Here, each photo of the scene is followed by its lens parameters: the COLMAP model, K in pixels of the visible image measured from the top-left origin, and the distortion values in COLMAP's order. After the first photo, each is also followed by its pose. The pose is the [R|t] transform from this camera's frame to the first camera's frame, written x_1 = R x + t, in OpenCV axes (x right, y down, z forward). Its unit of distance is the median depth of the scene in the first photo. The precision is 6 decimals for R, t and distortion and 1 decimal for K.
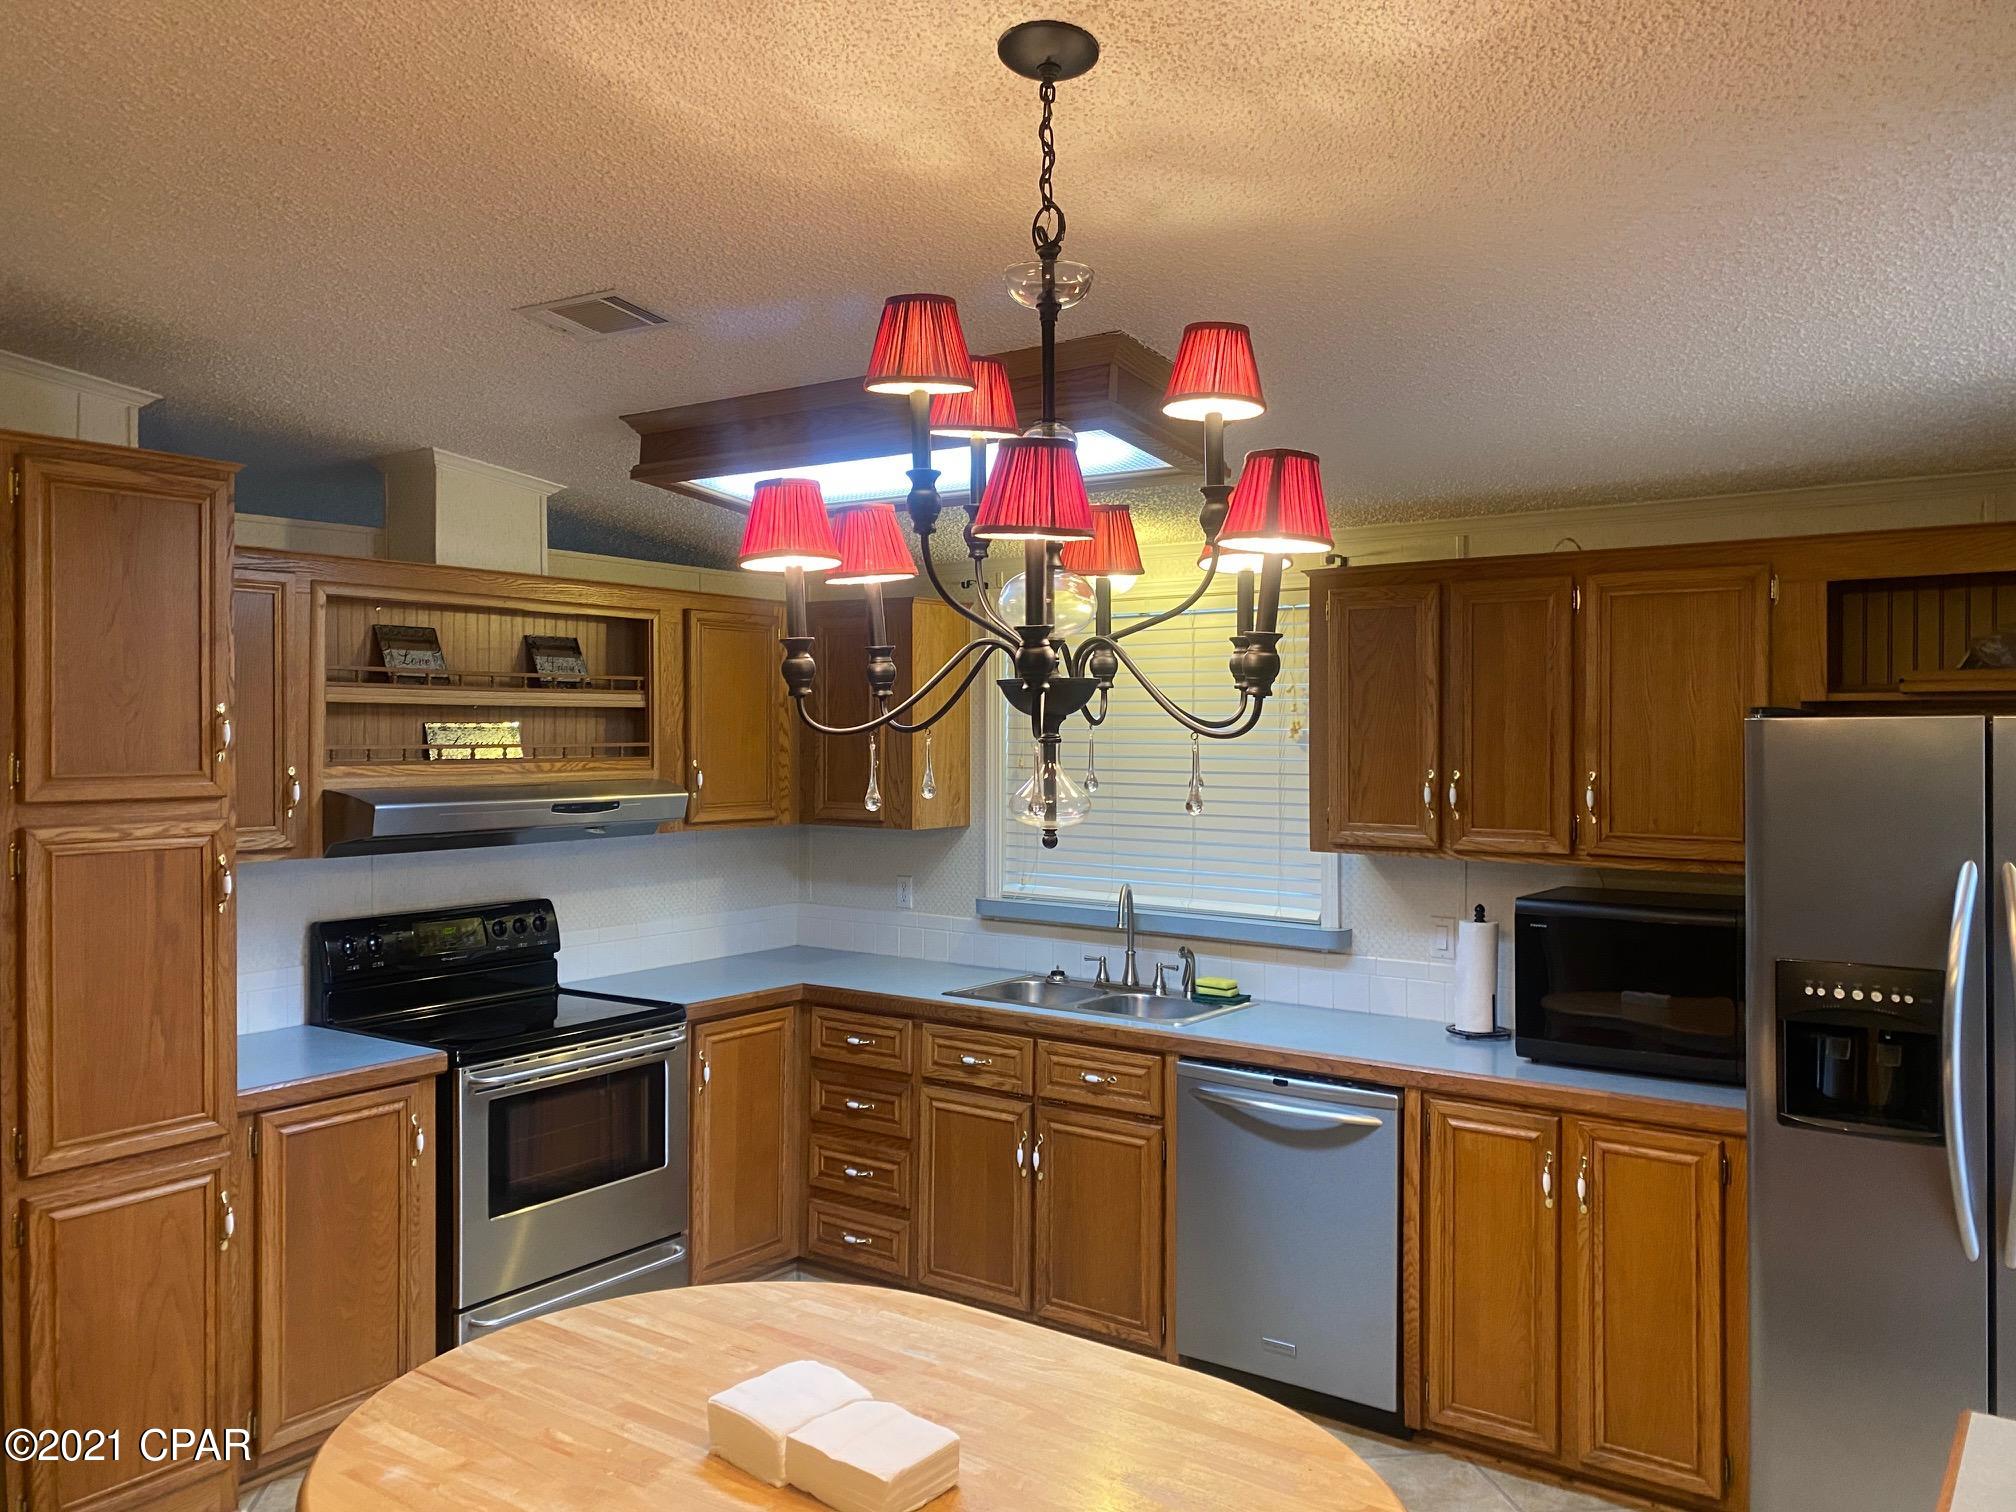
lens RADIAL K [[1550.1, 0, 997.5], [0, 1550.1, 740.1], [0, 0, 1]] dist [0.081047, -0.096987]
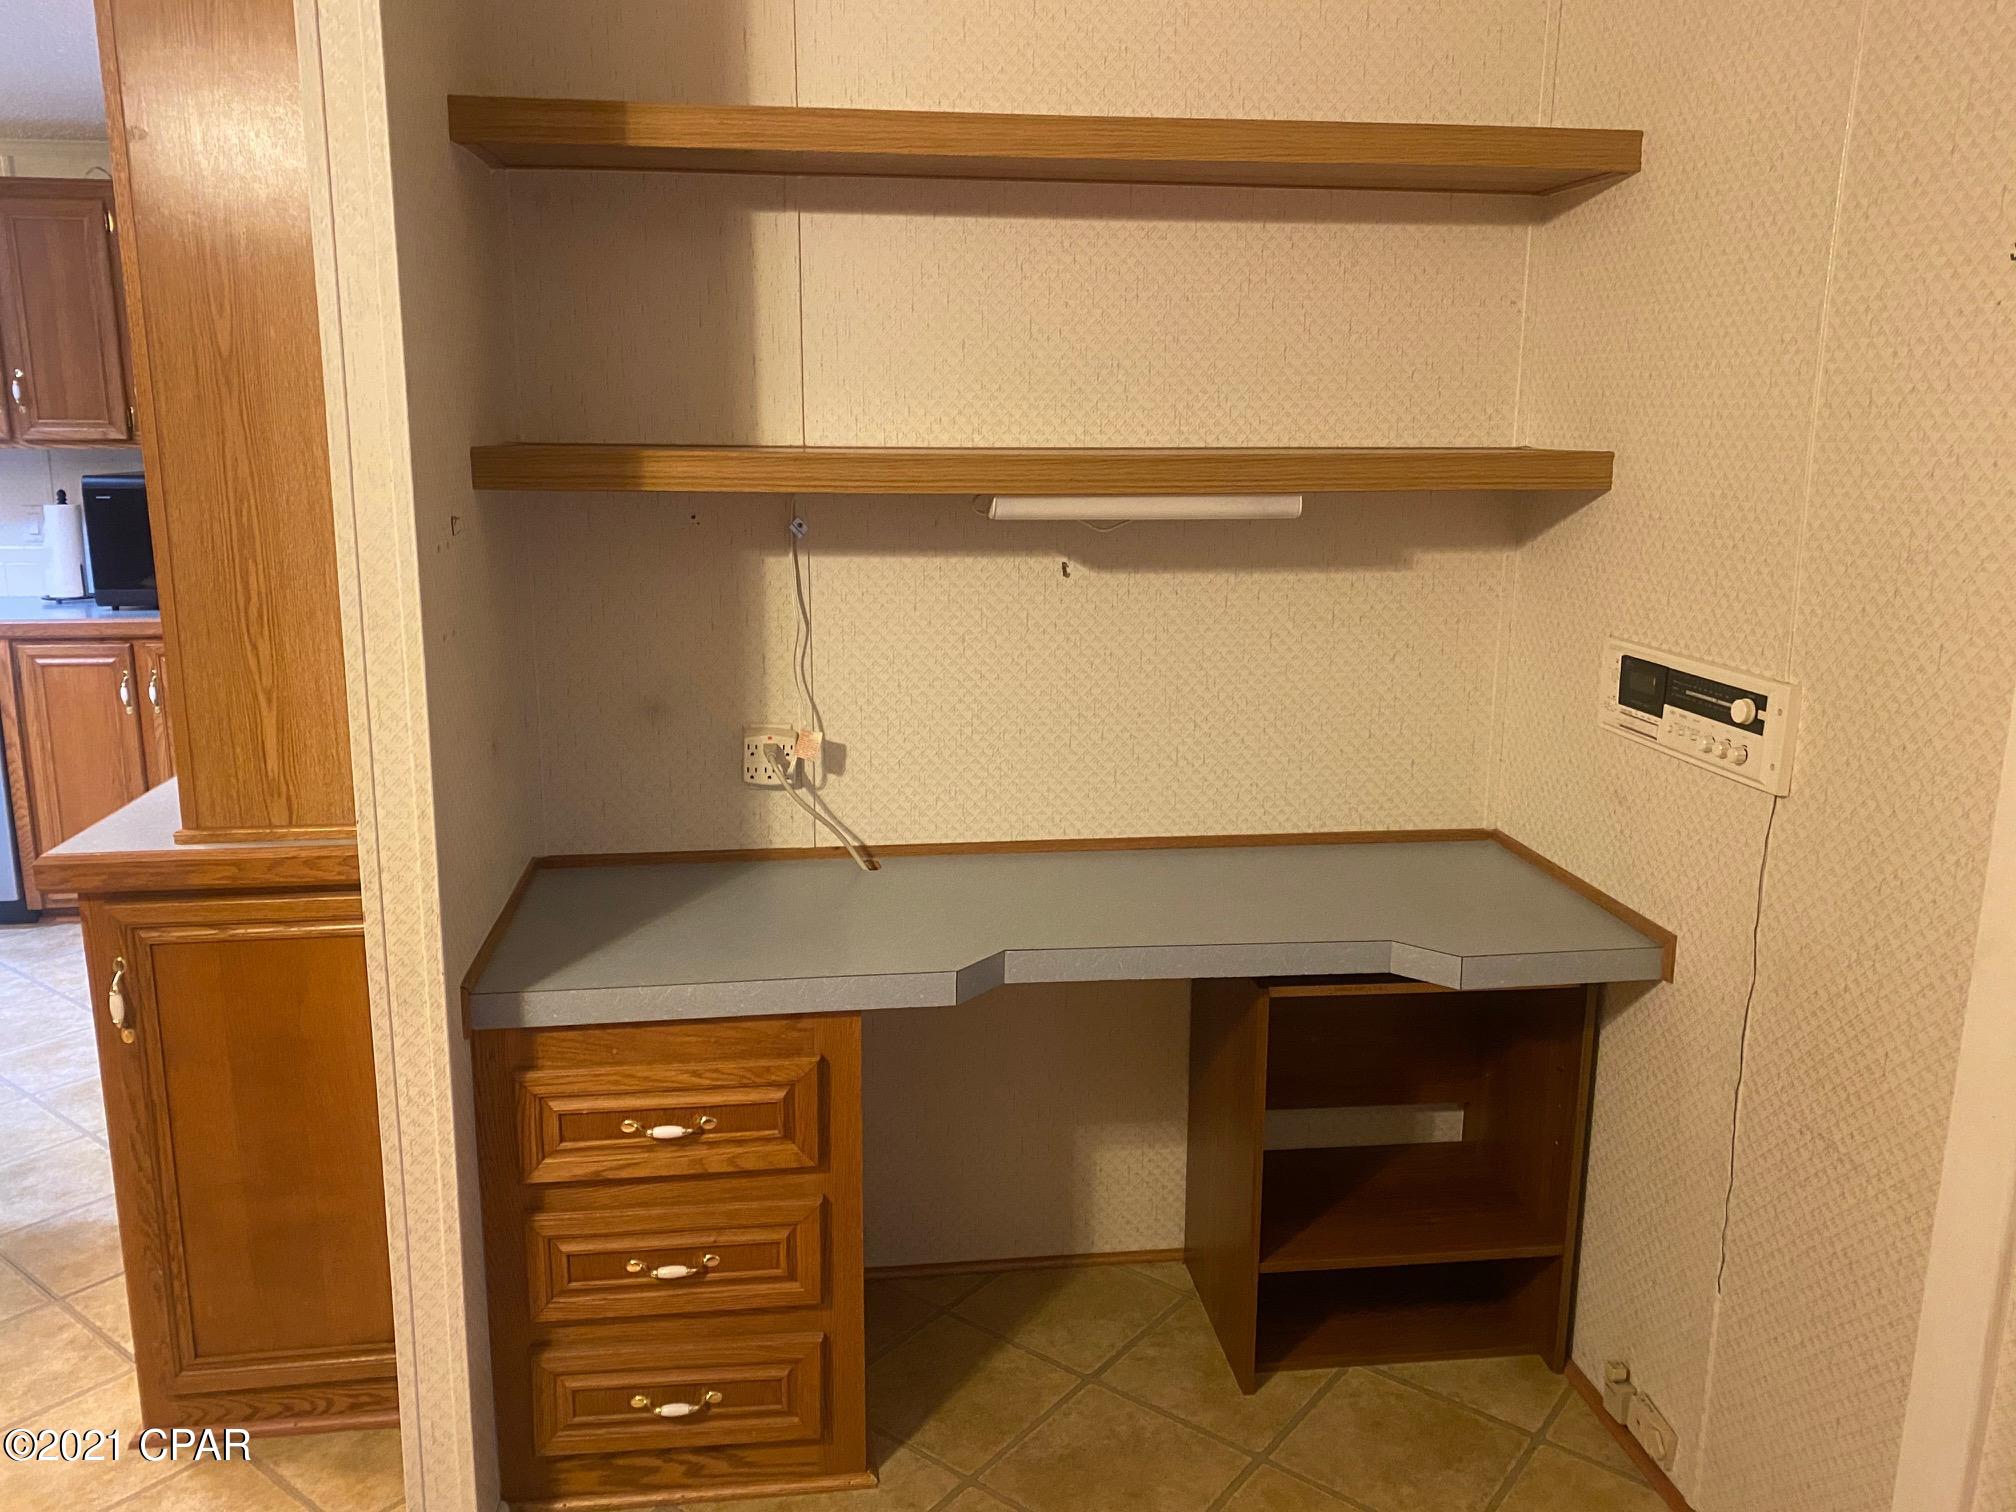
lens RADIAL K [[1550.1, 0, 1026.8], [0, 1550.1, 744.2], [0, 0, 1]] dist [0.081047, -0.096987]
pose [[0.719923, -0.142911, 0.679181, 0.000583], [-0.001160, 0.978322, 0.207086, 0.046376], [-0.694053, -0.149874, 0.704151, -0.363357]]
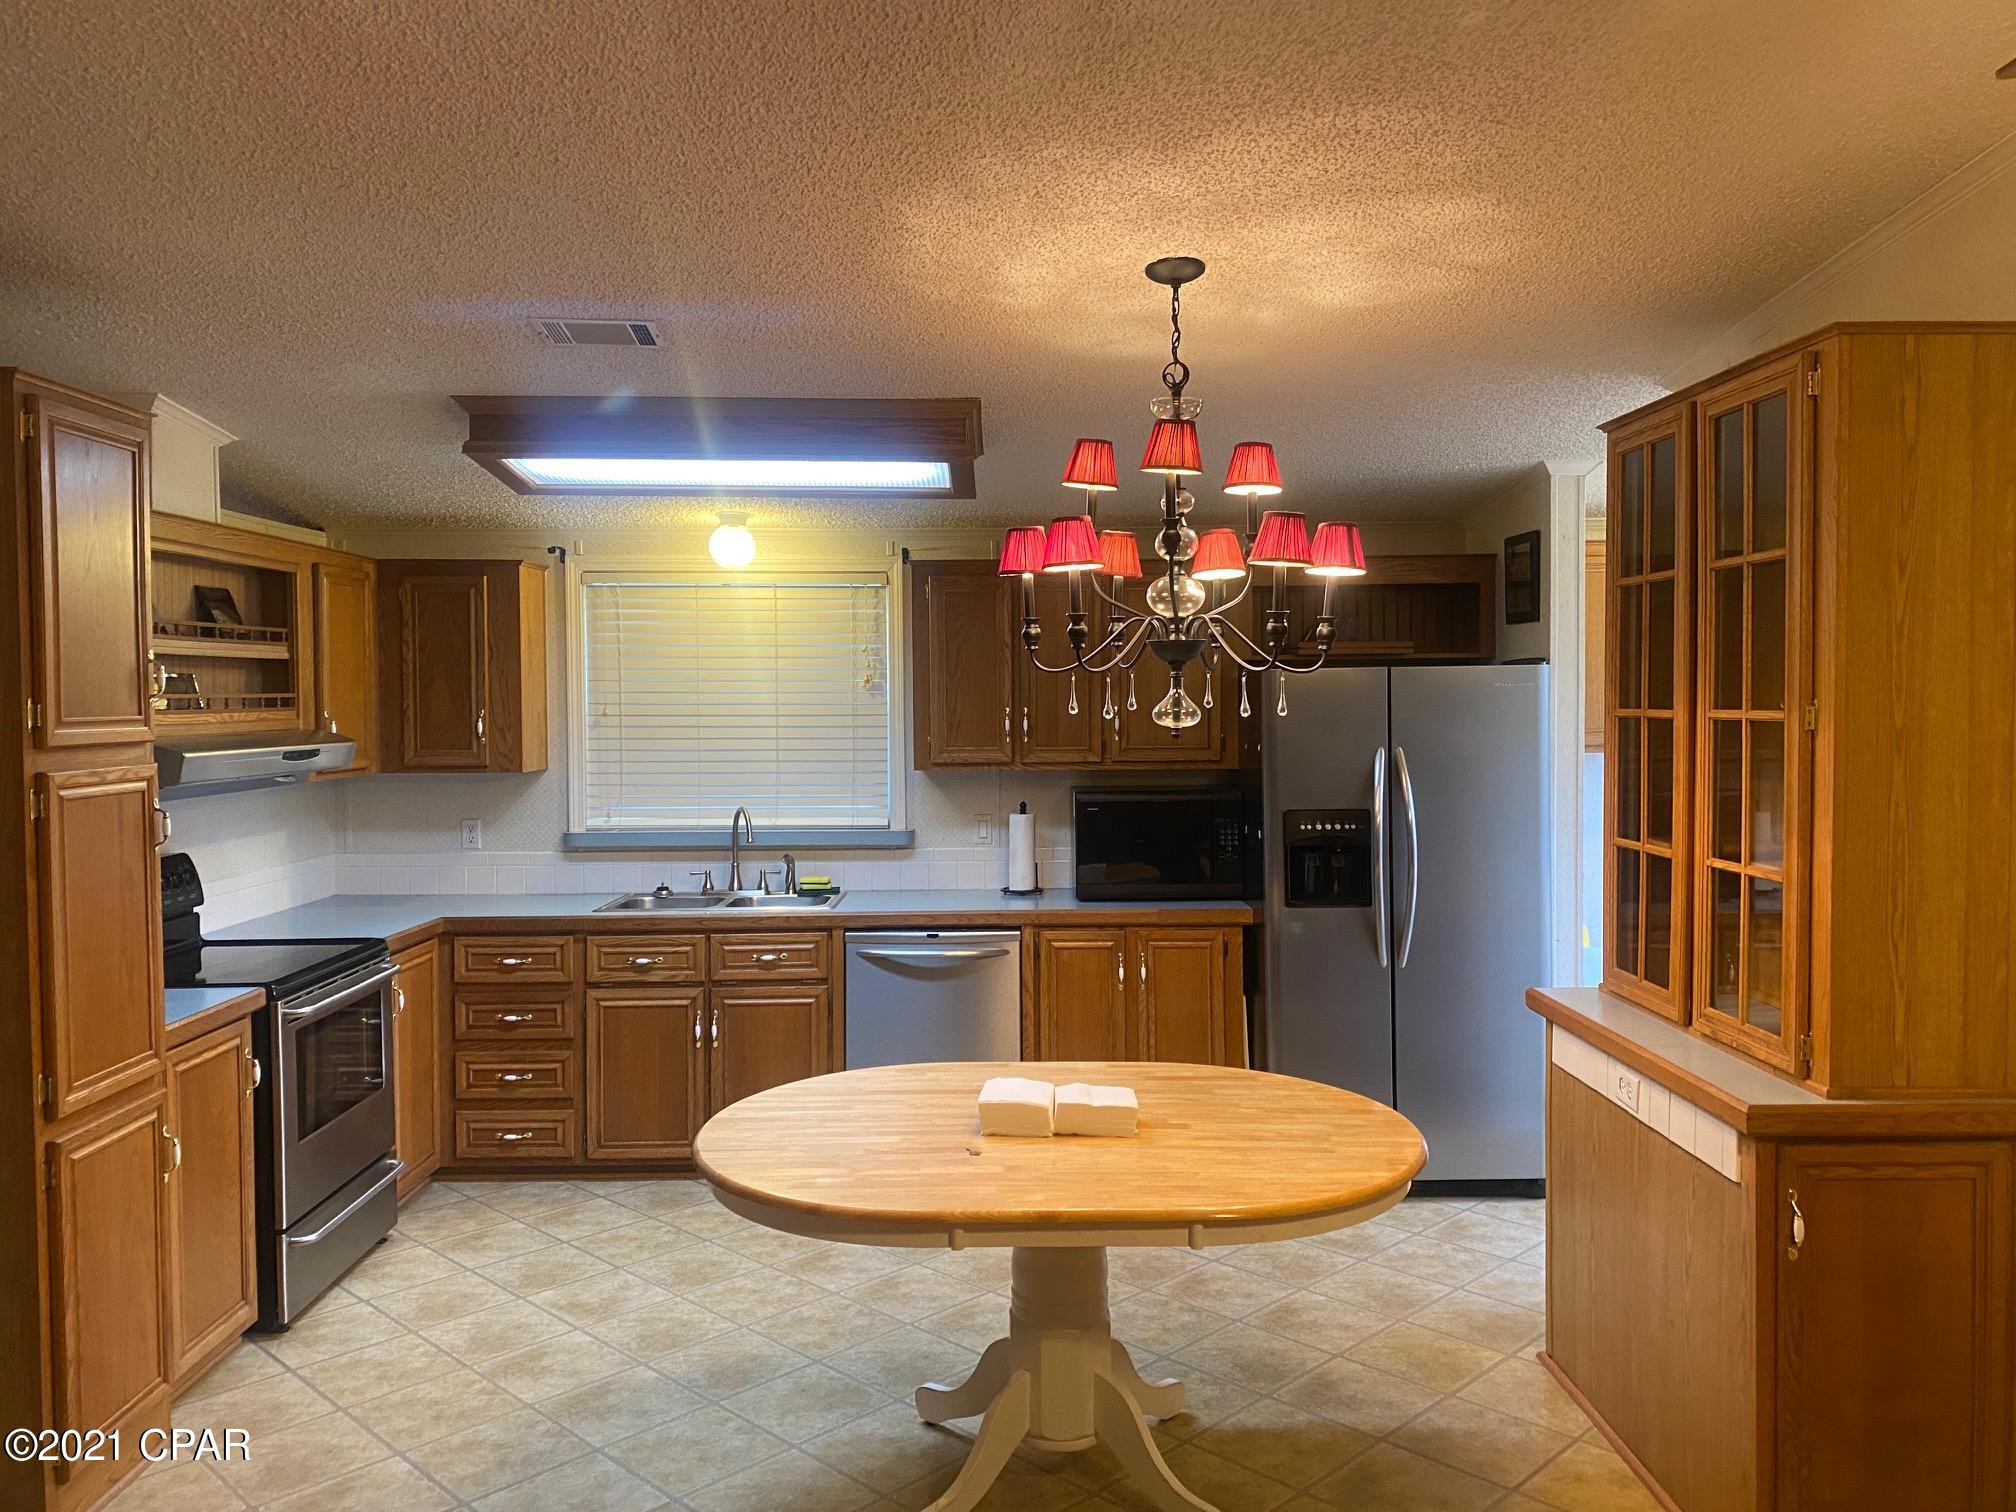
lens RADIAL K [[1550.1, 0, 1008.8], [0, 1550.1, 741.0], [0, 0, 1]] dist [0.081047, -0.096987]
pose [[0.800238, -0.023979, 0.599203, -0.547804], [0.010292, 0.999602, 0.026257, 0.012081], [-0.599594, -0.014845, 0.800167, -0.123082]]
